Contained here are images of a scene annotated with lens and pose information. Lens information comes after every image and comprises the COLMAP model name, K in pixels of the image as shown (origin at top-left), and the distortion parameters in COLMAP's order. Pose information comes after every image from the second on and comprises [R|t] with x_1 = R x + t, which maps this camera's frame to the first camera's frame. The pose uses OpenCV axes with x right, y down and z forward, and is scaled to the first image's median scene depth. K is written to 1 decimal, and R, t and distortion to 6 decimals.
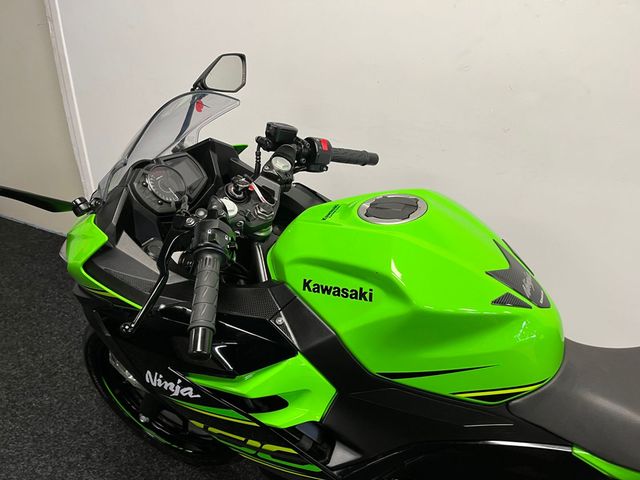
lens RADIAL K [[484.1, 0, 314.9], [0, 484.1, 240.9], [0, 0, 1]] dist [0.075641, -0.102062]
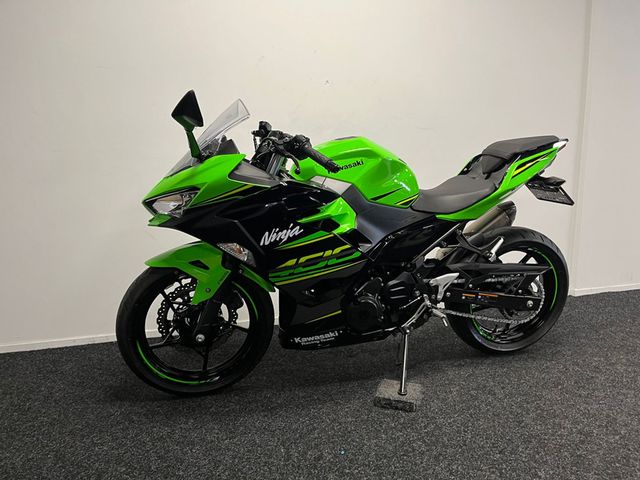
lens RADIAL K [[484.1, 0, 324.5], [0, 484.1, 242.6], [0, 0, 1]] dist [0.075641, -0.102062]
pose [[0.762795, -0.156900, 0.627317, -1.204581], [0.340240, 0.922355, -0.183025, 0.646795], [-0.549892, 0.353049, 0.756951, -0.431219]]
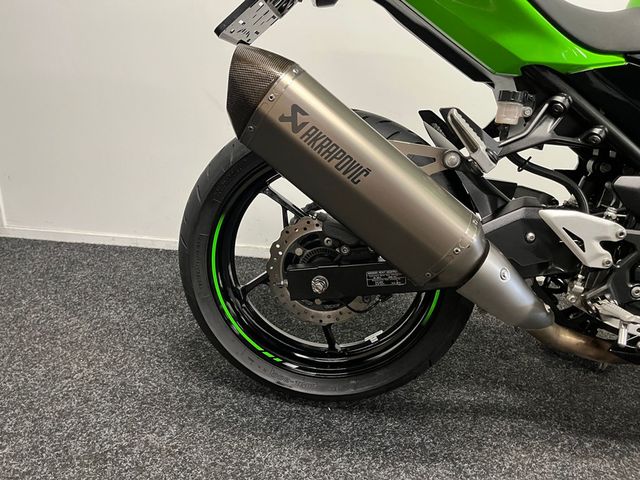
lens RADIAL K [[484.1, 0, 319.1], [0, 484.1, 237.3], [0, 0, 1]] dist [0.075641, -0.102062]
pose [[0.937444, -0.099897, 0.333497, -0.565912], [0.146305, 0.982294, -0.117016, 0.538312], [-0.315903, 0.158488, 0.935461, 0.381121]]
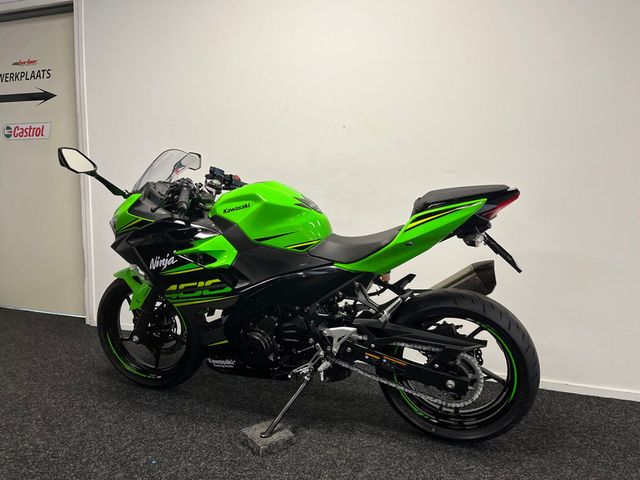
lens RADIAL K [[484.1, 0, 314.9], [0, 484.1, 241.6], [0, 0, 1]] dist [0.075641, -0.102062]
pose [[0.994572, -0.026412, 0.100642, 0.150799], [0.062004, 0.927195, -0.369412, 0.957894], [-0.083557, 0.373647, 0.923800, -1.010056]]
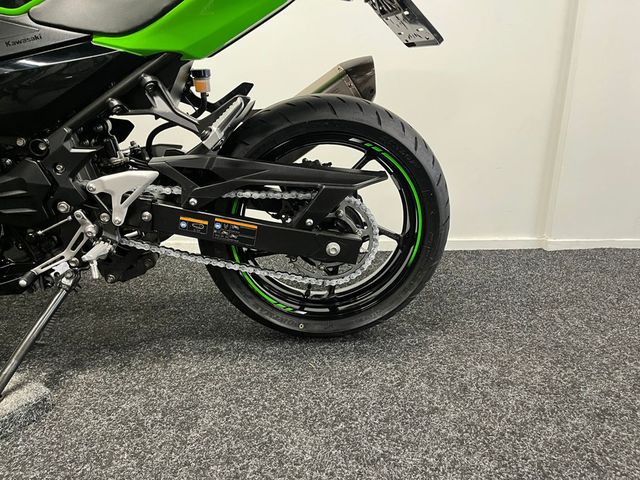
lens RADIAL K [[484.1, 0, 323.2], [0, 484.1, 235.5], [0, 0, 1]] dist [0.075641, -0.102062]
pose [[0.859727, -0.159618, 0.485172, 0.284189], [0.250831, 0.959420, -0.128830, 0.914162], [-0.444920, 0.232455, 0.864876, -0.109334]]
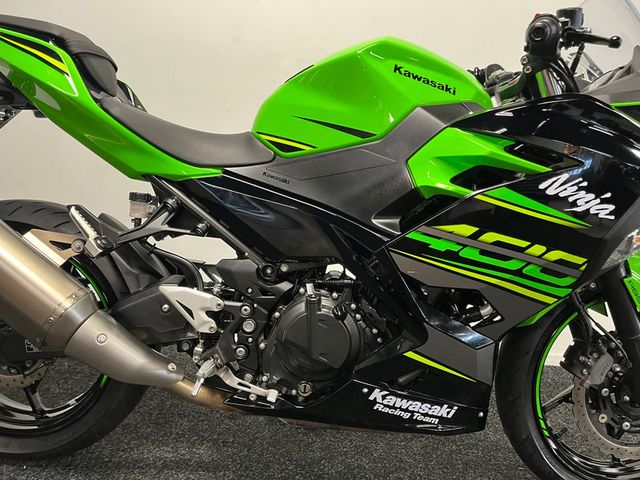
lens RADIAL K [[484.1, 0, 327.4], [0, 484.1, 242.2], [0, 0, 1]] dist [0.075641, -0.102062]
pose [[0.903492, -0.045176, 0.426218, -0.056198], [0.161205, 0.957229, -0.240261, 0.664370], [-0.397135, 0.285782, 0.872131, -0.027555]]
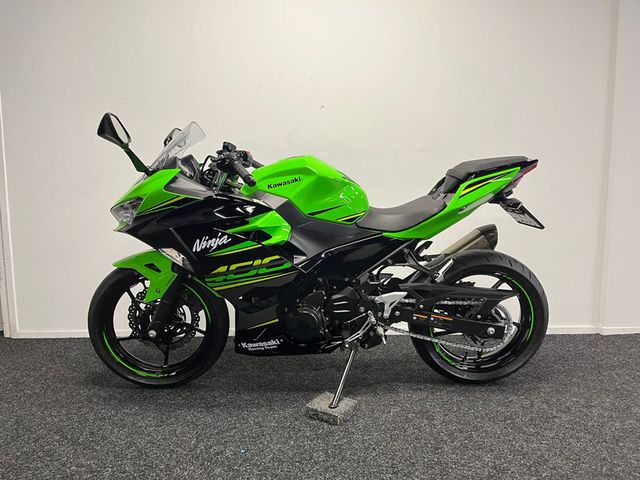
lens RADIAL K [[484.1, 0, 318.7], [0, 484.1, 240.8], [0, 0, 1]] dist [0.075641, -0.102062]
pose [[0.892555, -0.085761, 0.442708, -0.716305], [0.239518, 0.921974, -0.304295, 0.913091], [-0.382069, 0.377636, 0.843454, -0.797477]]
